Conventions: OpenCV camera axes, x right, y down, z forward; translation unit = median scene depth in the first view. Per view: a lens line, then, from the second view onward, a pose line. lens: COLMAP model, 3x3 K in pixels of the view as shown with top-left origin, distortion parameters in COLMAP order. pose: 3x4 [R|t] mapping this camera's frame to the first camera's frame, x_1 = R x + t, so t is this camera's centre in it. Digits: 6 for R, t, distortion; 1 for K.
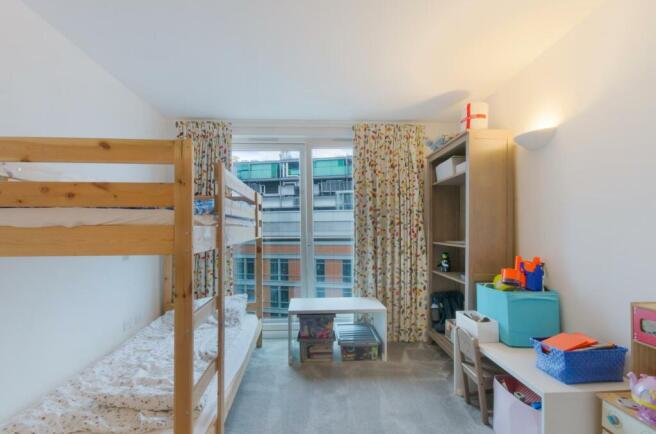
lens RADIAL K [[321.9, 0, 326.0], [0, 321.9, 212.9], [0, 0, 1]] dist [0.012734, -0.005105]
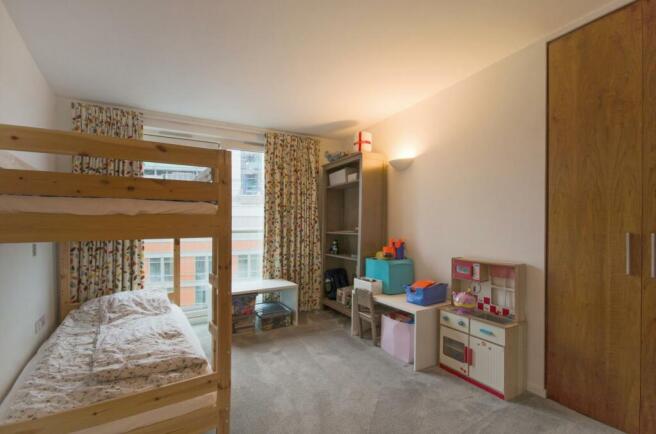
lens RADIAL K [[321.9, 0, 329.6], [0, 321.9, 219.4], [0, 0, 1]] dist [0.012734, -0.005105]
pose [[0.880977, 0.004278, 0.473140, -0.302630], [-0.018953, 0.999476, 0.026253, 0.006212], [-0.472780, -0.032096, 0.880596, -0.165031]]
